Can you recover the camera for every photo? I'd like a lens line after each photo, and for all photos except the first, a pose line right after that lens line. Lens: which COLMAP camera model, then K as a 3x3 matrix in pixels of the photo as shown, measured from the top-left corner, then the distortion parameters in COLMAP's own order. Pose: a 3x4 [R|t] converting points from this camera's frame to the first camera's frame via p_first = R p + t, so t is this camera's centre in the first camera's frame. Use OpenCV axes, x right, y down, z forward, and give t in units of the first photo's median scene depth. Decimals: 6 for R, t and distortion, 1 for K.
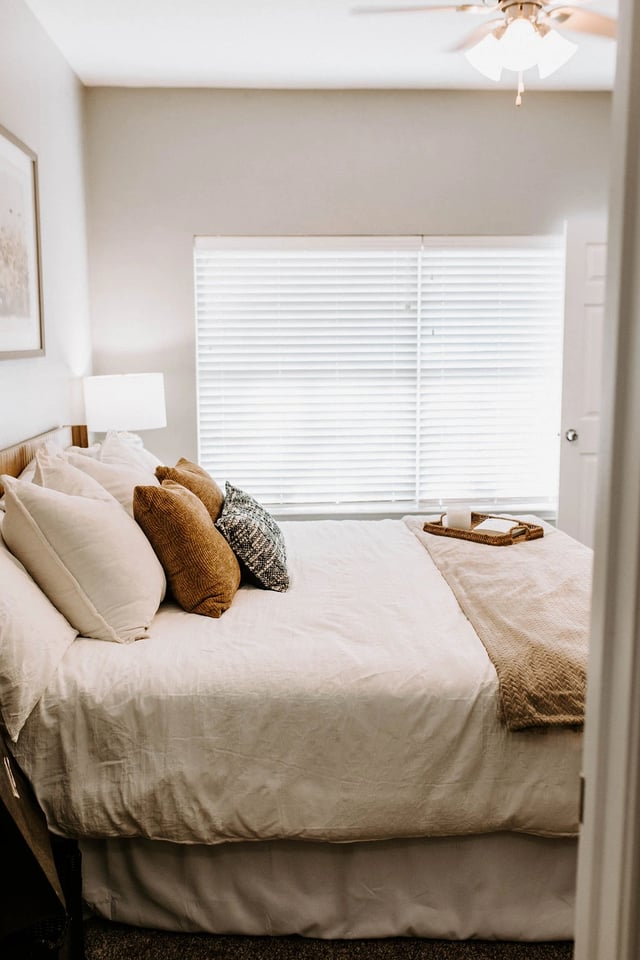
lens RADIAL K [[933.5, 0, 325.8], [0, 933.5, 486.4], [0, 0, 1]] dist [0.006093, 0.000000]
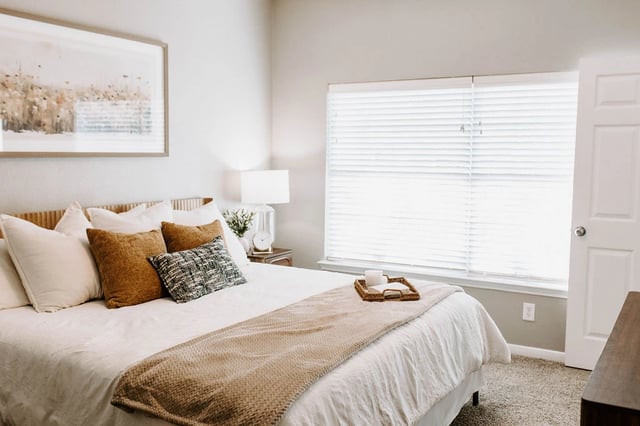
lens RADIAL K [[622.3, 0, 323.8], [0, 622.3, 210.4], [0, 0, 1]] dist [0.006093, 0.000000]
pose [[0.837281, 0.067457, -0.542595, 0.588688], [-0.101259, 0.994325, -0.032636, -0.029642], [0.537314, 0.082268, 0.839360, 0.182477]]
